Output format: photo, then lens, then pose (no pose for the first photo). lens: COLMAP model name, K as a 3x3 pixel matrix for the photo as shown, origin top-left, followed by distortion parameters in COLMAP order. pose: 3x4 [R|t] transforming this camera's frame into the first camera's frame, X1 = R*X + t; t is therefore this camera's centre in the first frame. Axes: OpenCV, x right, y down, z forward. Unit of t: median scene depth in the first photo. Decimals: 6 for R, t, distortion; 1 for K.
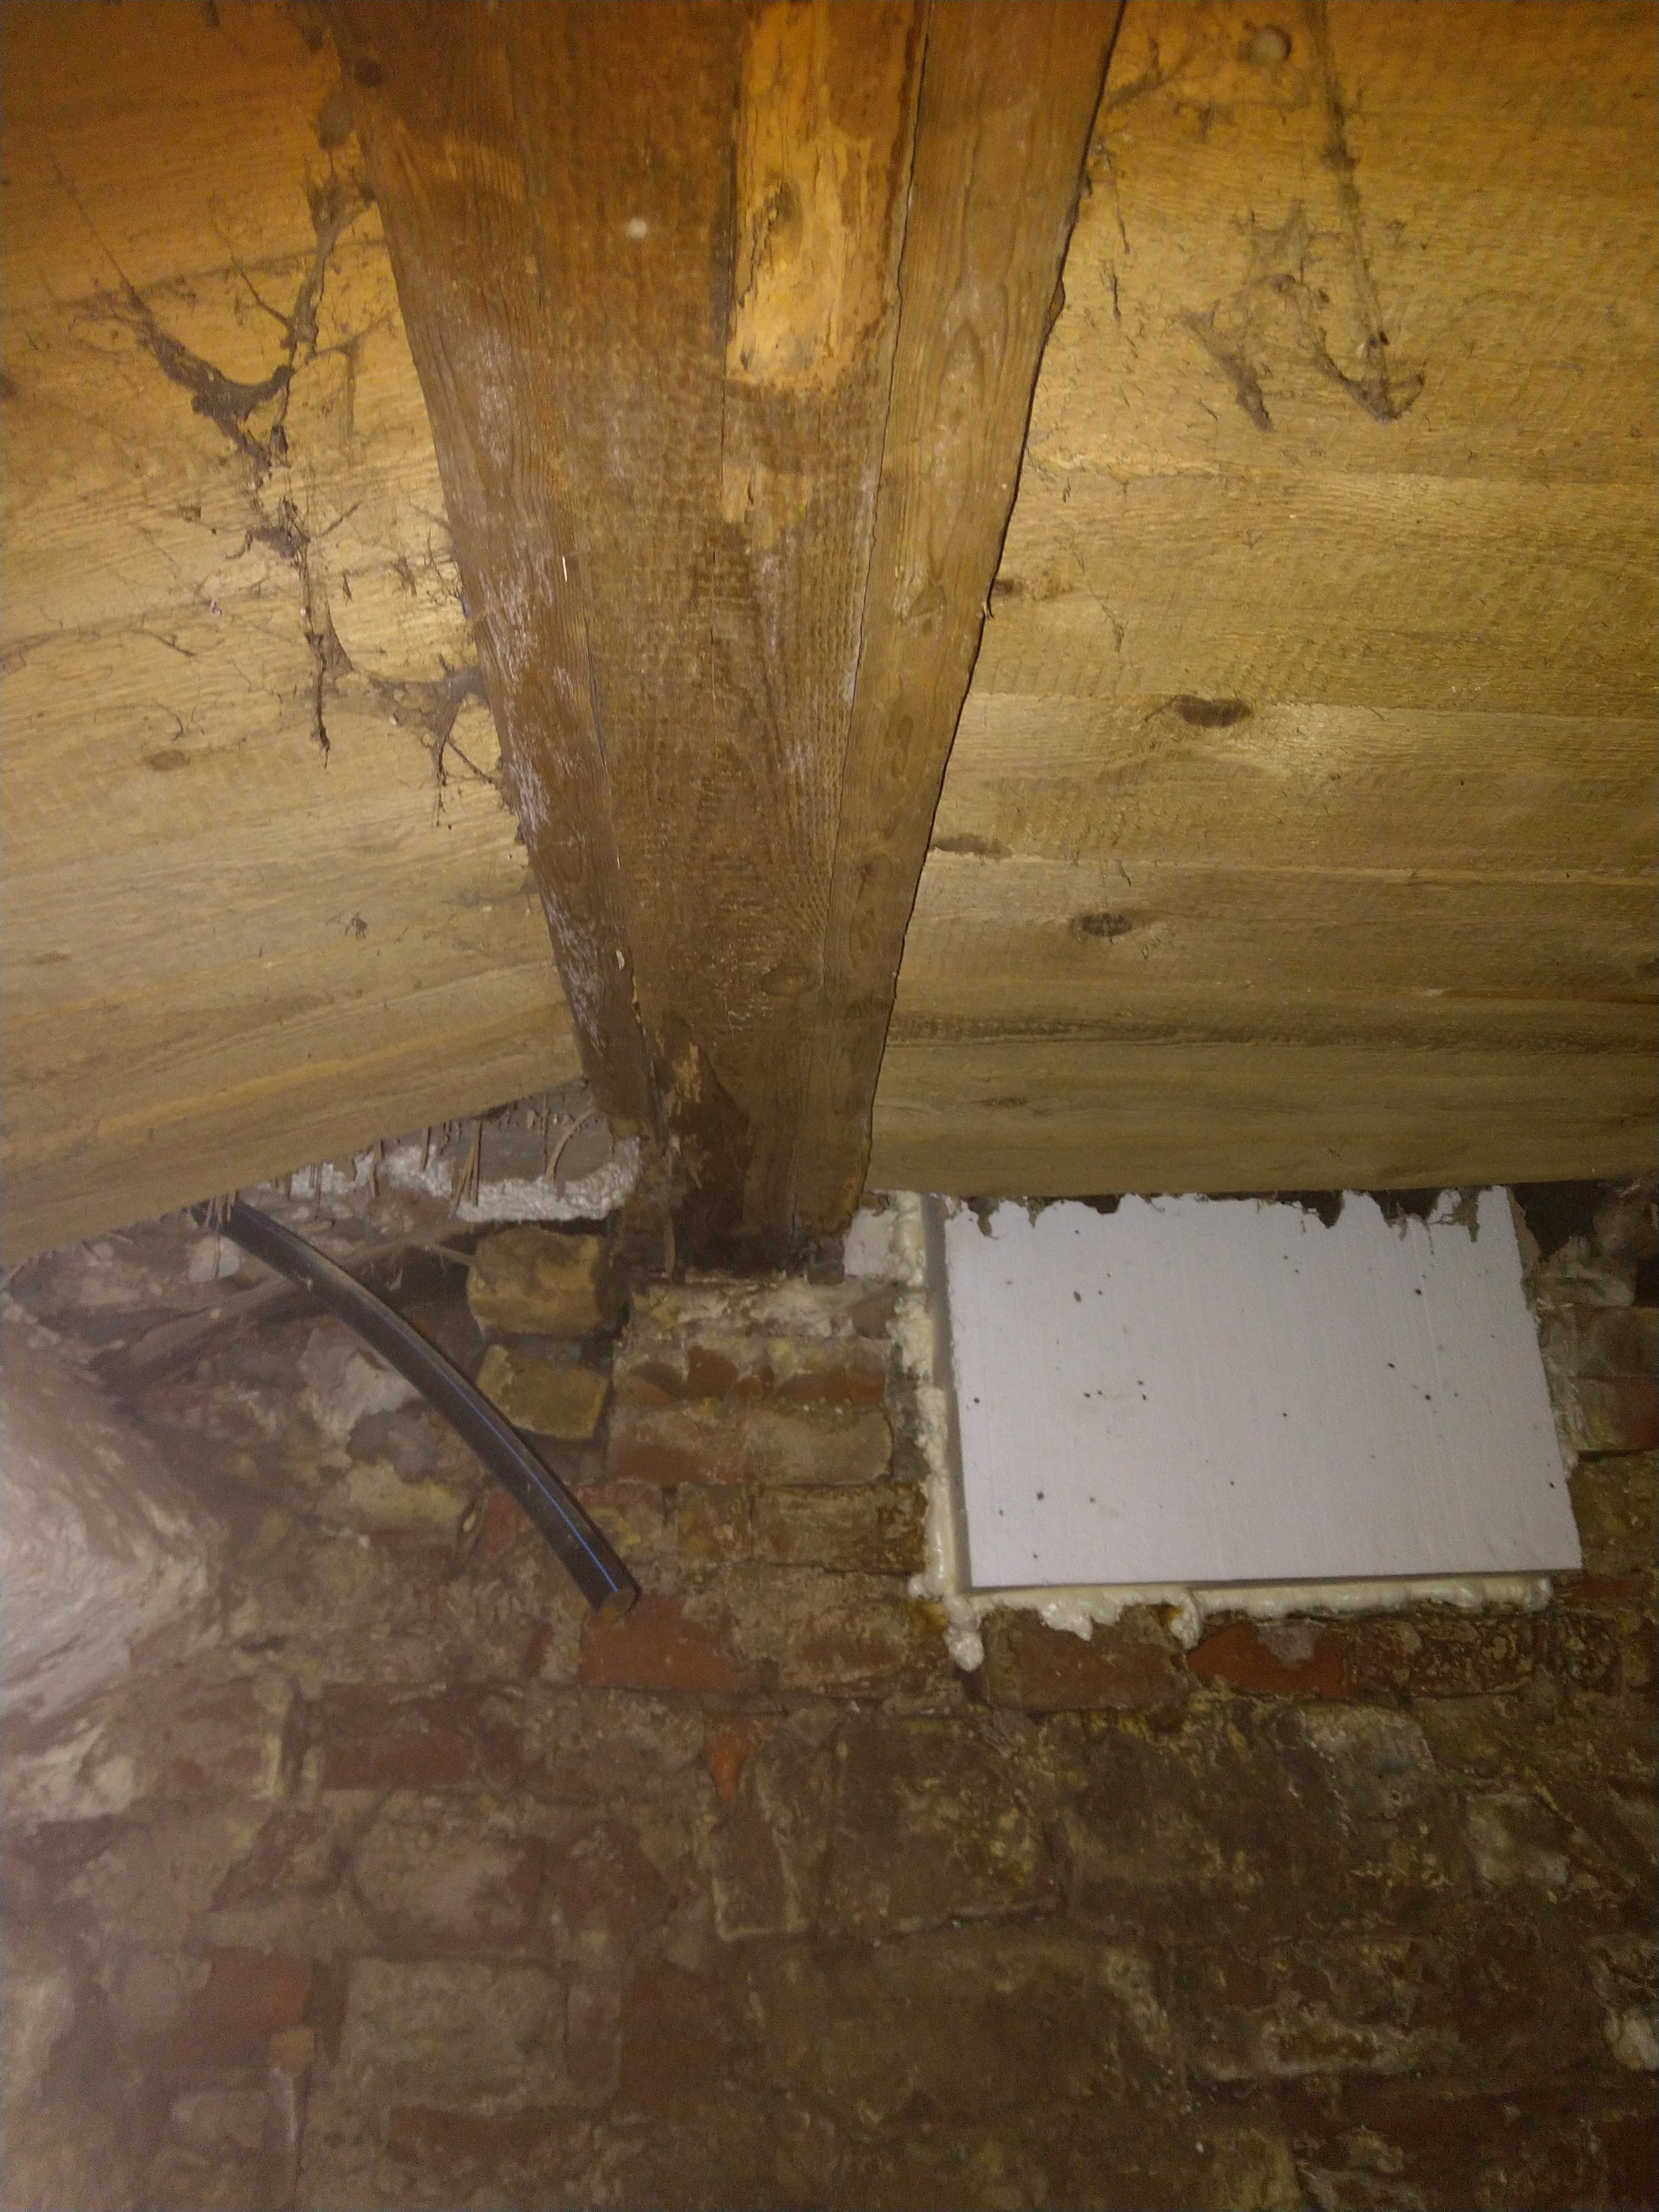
lens RADIAL K [[1695.6, 0, 829.5], [0, 1695.6, 1106.0], [0, 0, 1]] dist [0.105146, -0.202506]
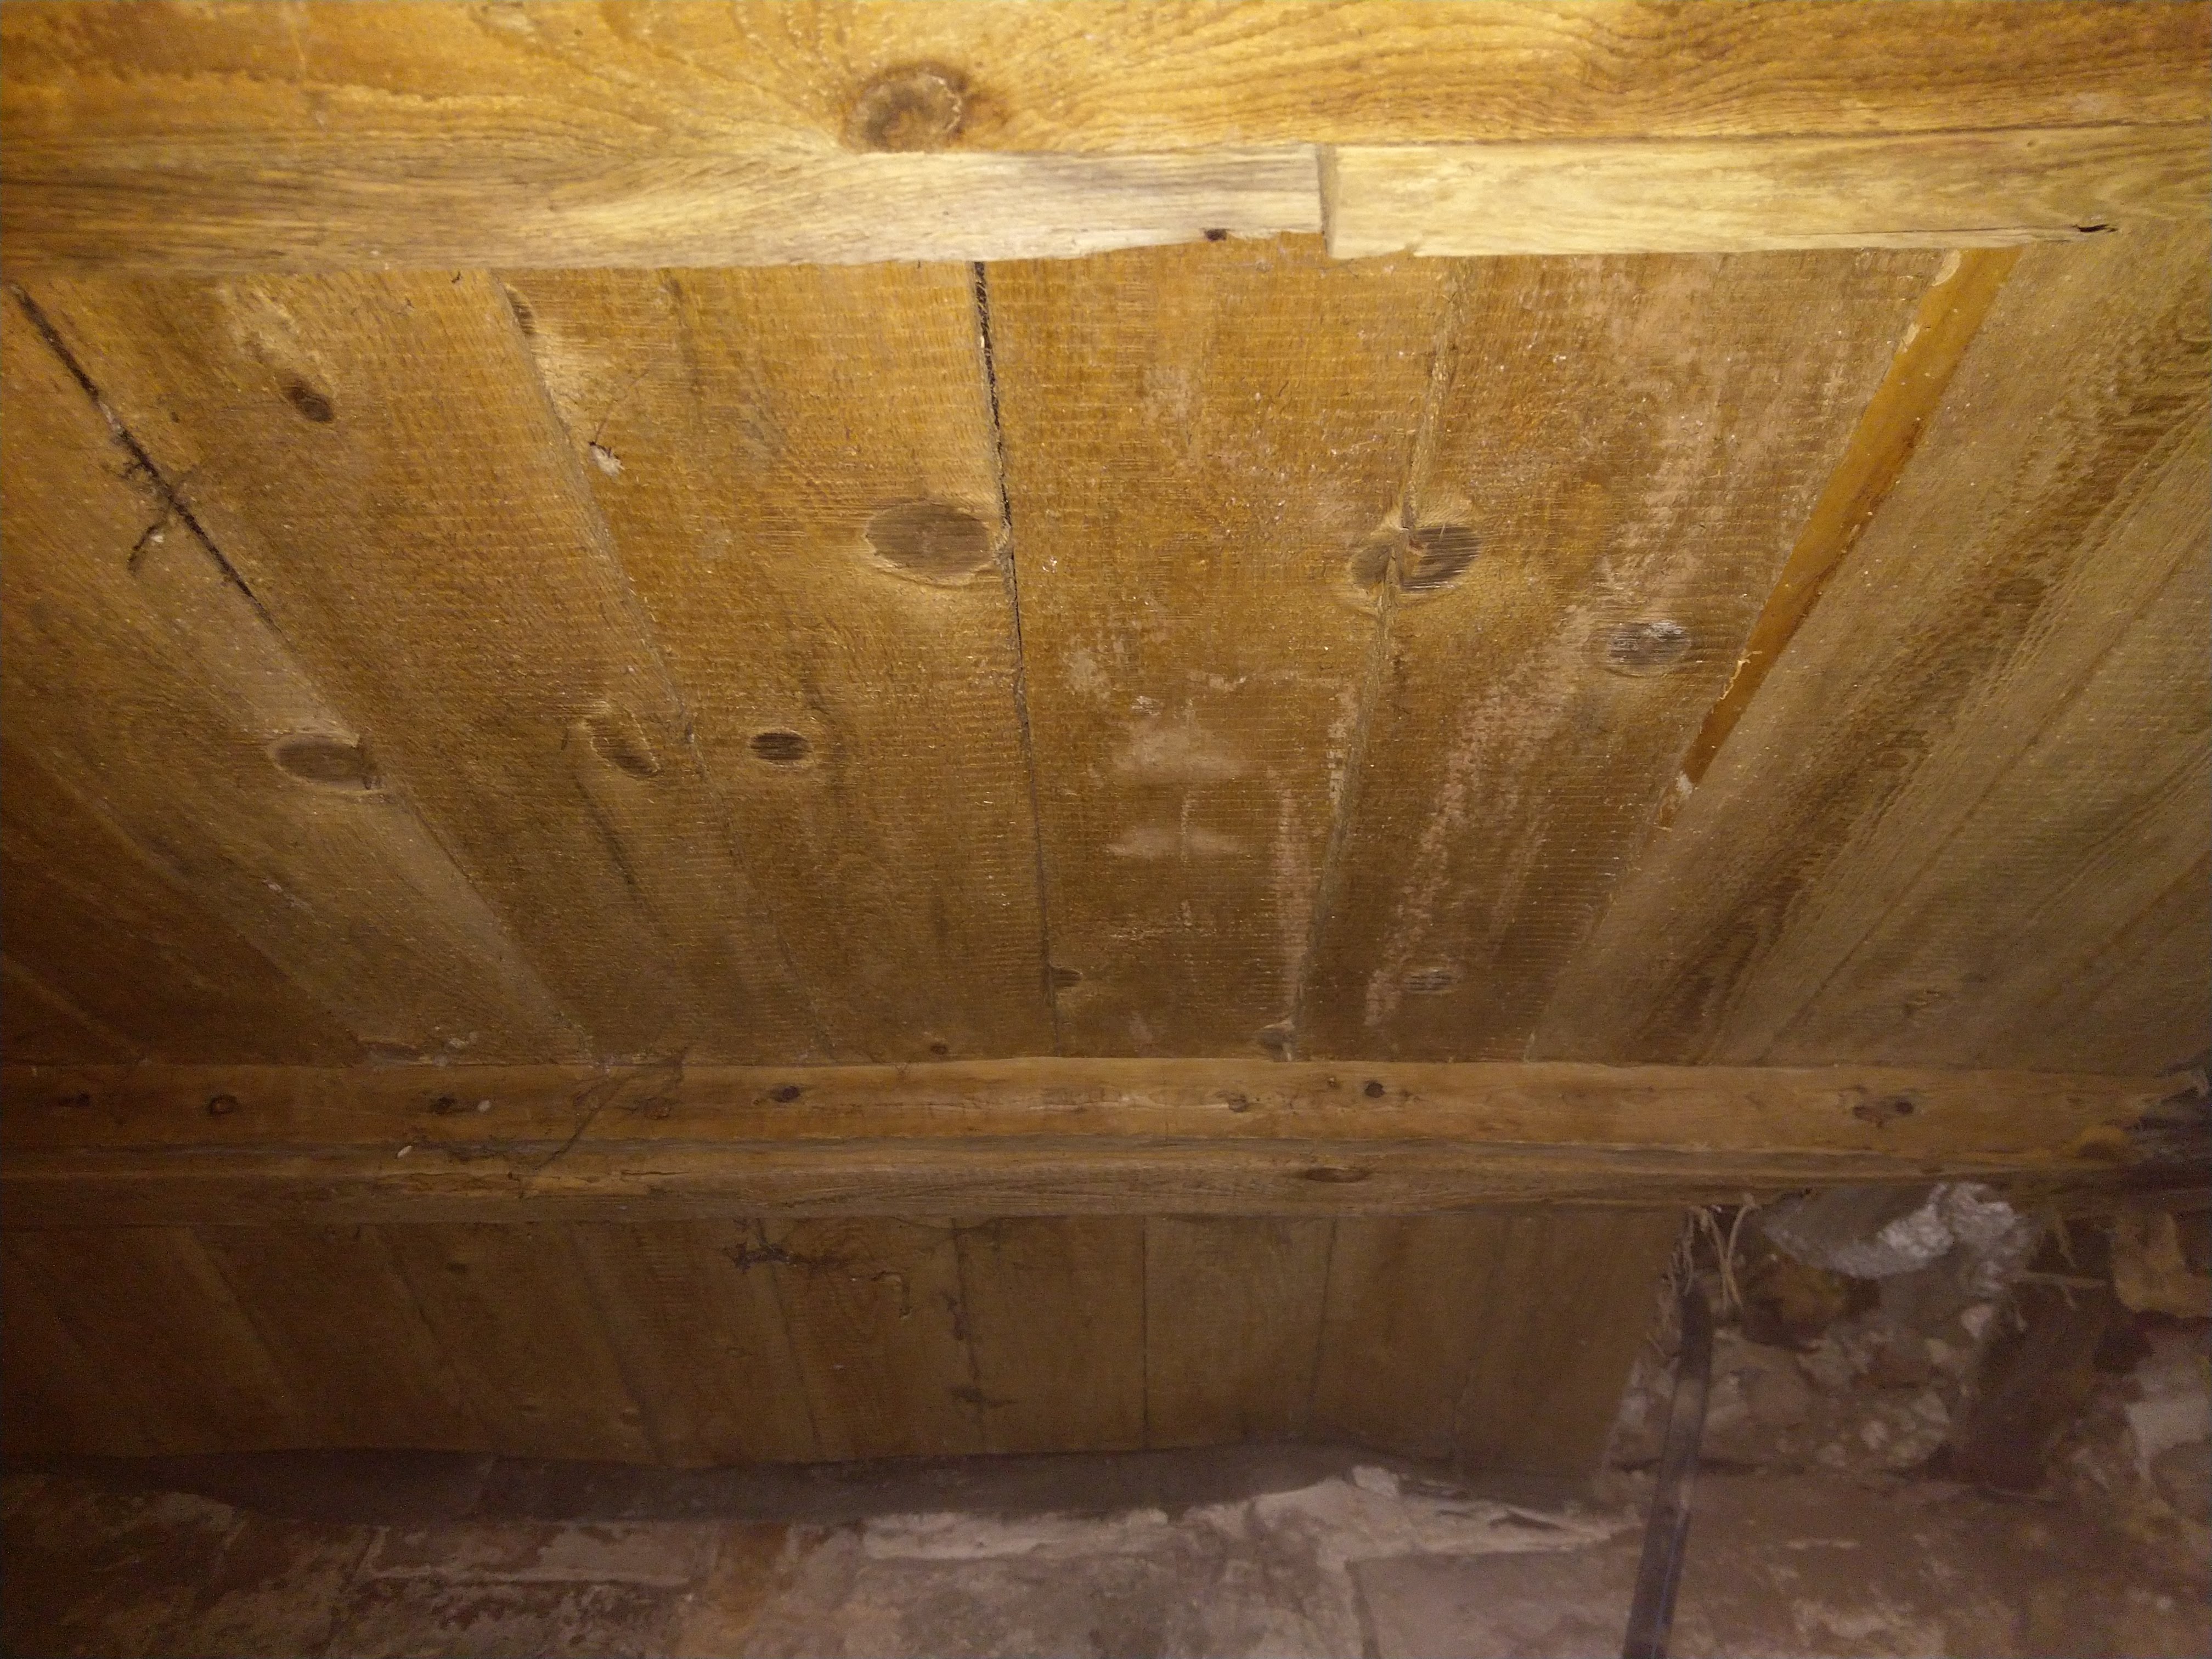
lens RADIAL K [[1717.5, 0, 1131.9], [0, 1717.5, 838.7], [0, 0, 1]] dist [0.017249, -0.006962]
pose [[-0.057873, -0.476756, -0.877129, 0.736475], [0.337769, 0.817435, -0.466596, 0.161134], [0.939448, -0.323271, 0.113726, 0.501918]]
